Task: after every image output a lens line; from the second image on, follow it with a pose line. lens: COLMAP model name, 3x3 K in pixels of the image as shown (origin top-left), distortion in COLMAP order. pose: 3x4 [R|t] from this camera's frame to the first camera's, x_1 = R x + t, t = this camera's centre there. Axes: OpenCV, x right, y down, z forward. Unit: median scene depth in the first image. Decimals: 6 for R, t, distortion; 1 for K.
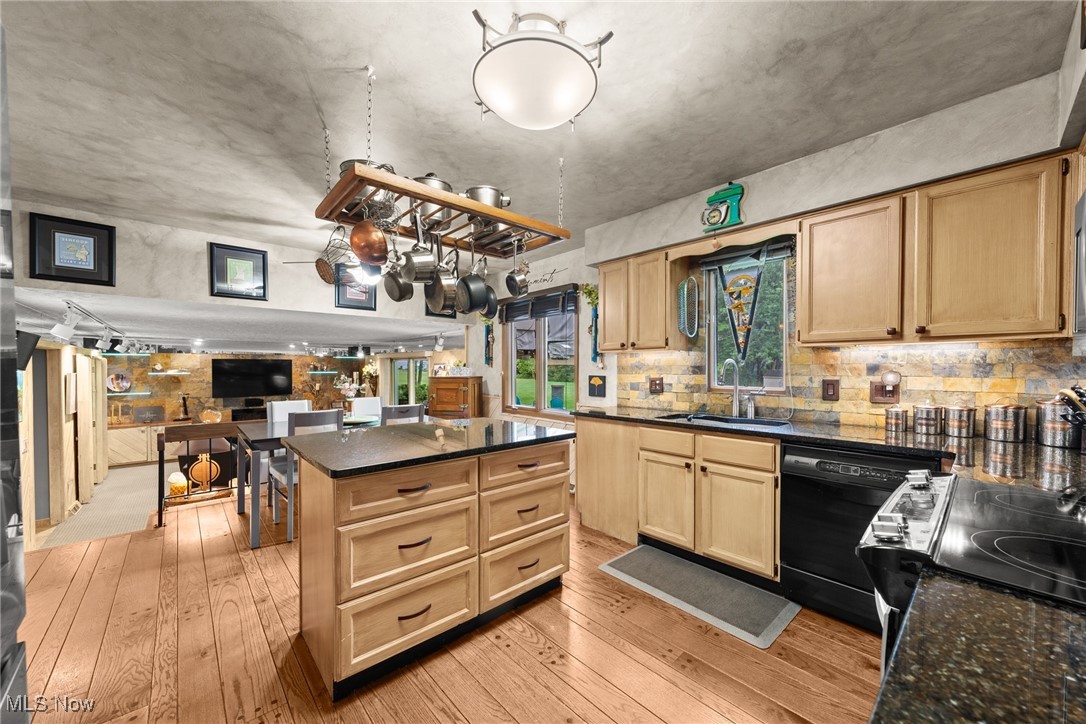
lens RADIAL K [[401.3, 0, 543.5], [0, 401.3, 372.3], [0, 0, 1]] dist [0.001432, 0.000150]
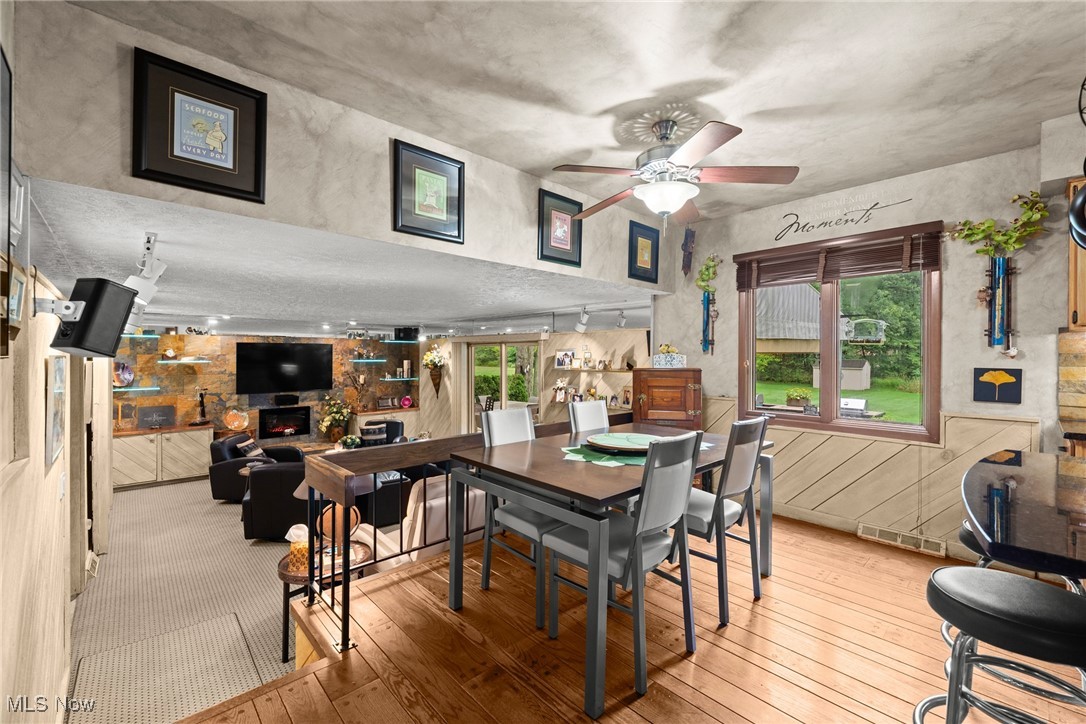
lens RADIAL K [[449.0, 0, 542.7], [0, 449.0, 356.3], [0, 0, 1]] dist [-0.000602, -0.000227]
pose [[0.999816, 0.003116, 0.018949, -0.439912], [-0.002926, 0.999945, -0.010030, -0.001218], [-0.018979, 0.009973, 0.999770, 0.243885]]
